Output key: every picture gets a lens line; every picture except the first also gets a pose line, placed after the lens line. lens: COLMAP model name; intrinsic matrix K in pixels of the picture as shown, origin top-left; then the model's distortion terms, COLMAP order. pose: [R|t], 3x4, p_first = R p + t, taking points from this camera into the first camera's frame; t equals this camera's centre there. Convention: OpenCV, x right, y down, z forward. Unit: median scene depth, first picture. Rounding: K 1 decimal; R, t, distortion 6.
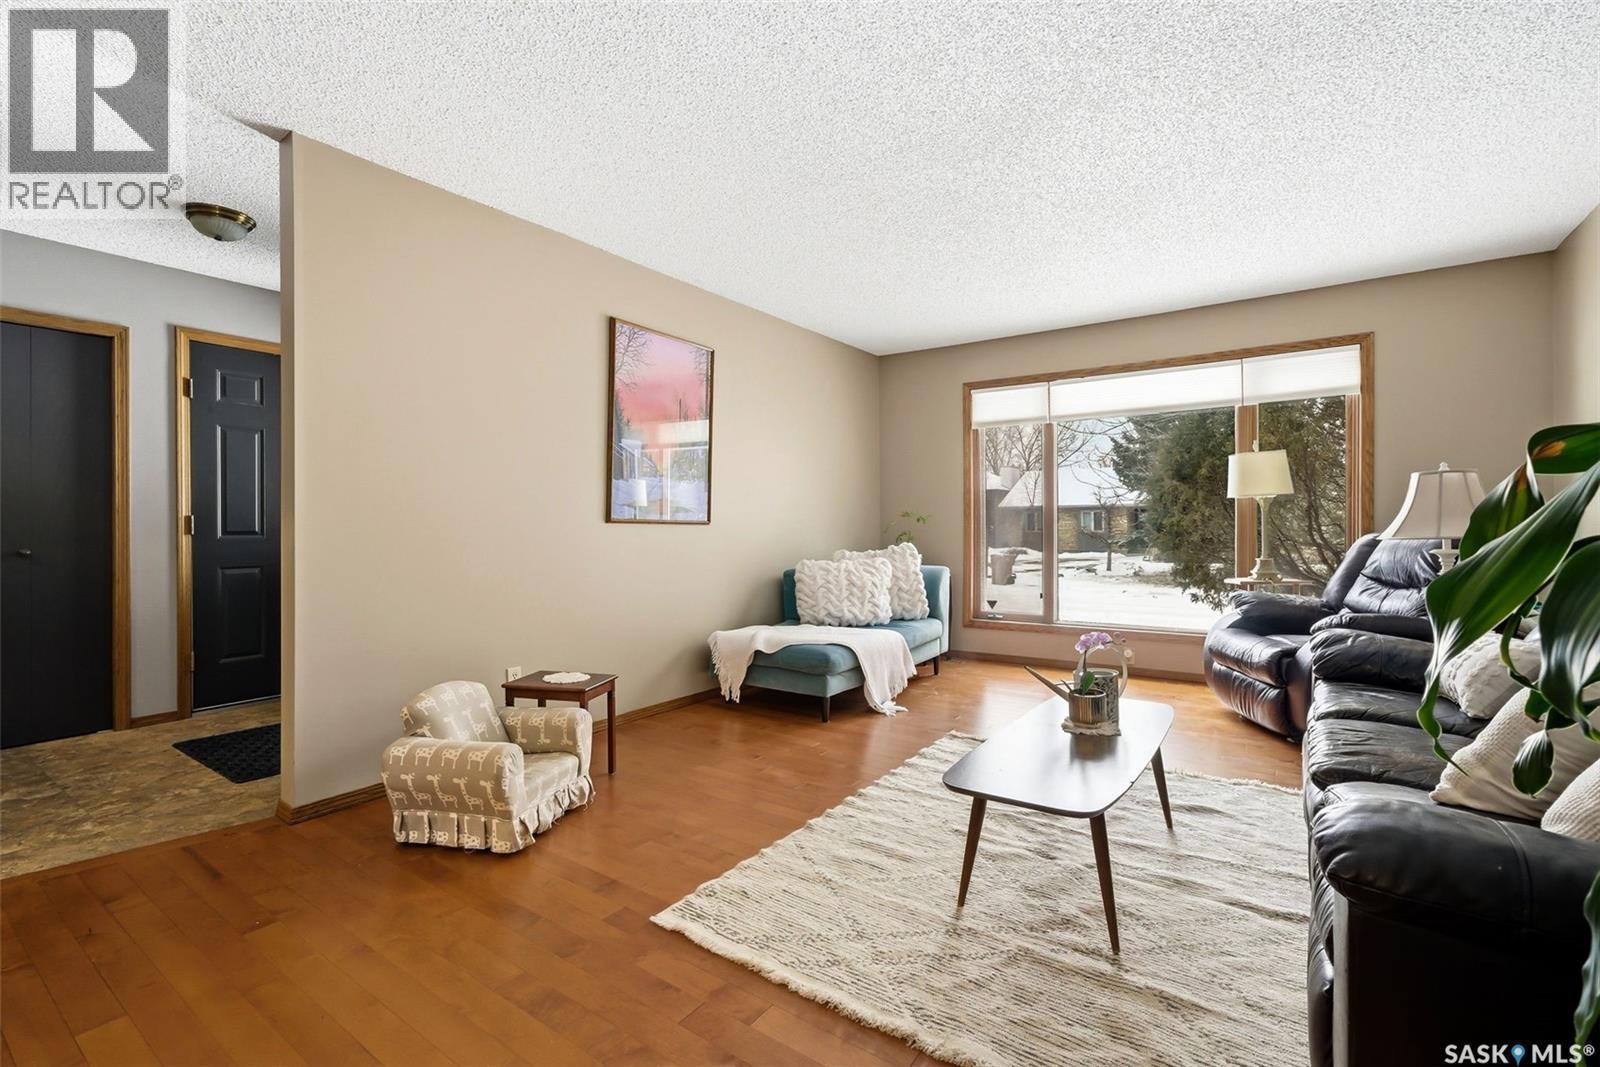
lens RADIAL K [[690.9, 0, 799.6], [0, 690.9, 530.4], [0, 0, 1]] dist [-0.018553, 0.004394]
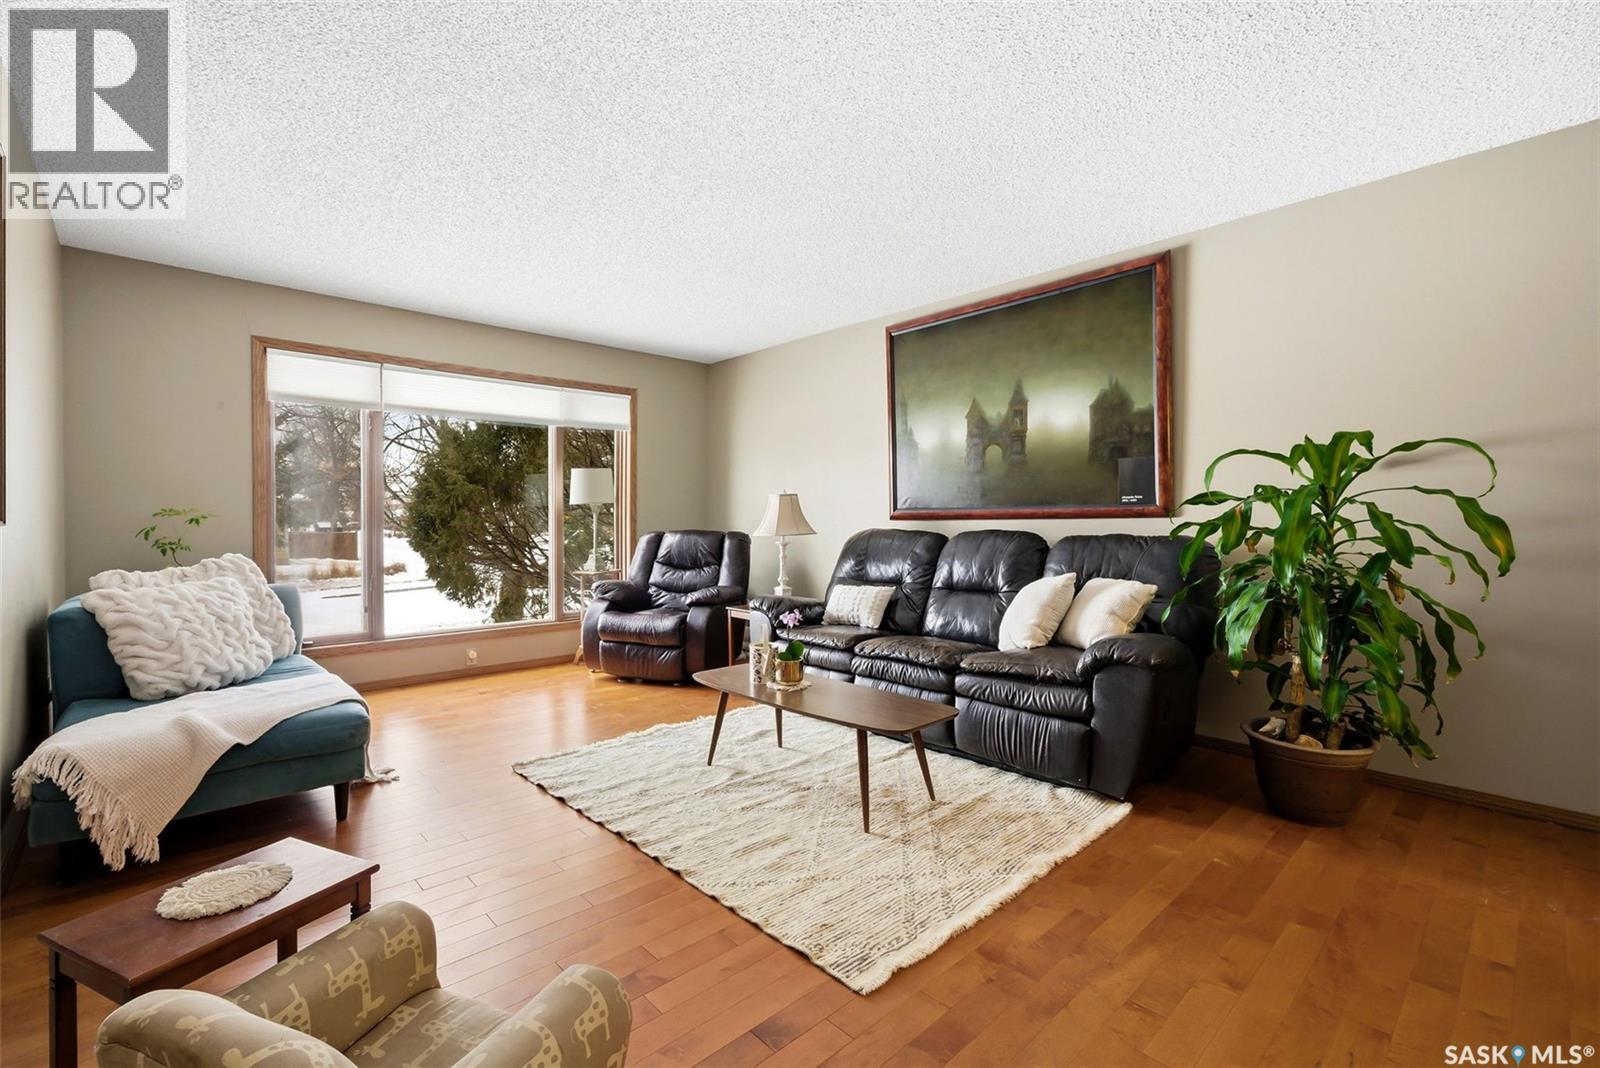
lens RADIAL K [[690.9, 0, 765.8], [0, 690.9, 526.4], [0, 0, 1]] dist [-0.018553, 0.004394]
pose [[0.236557, 0.000831, 0.971617, -0.837535], [0.007241, 0.999970, -0.002619, -0.005172], [-0.971591, 0.007655, 0.236544, 0.720913]]
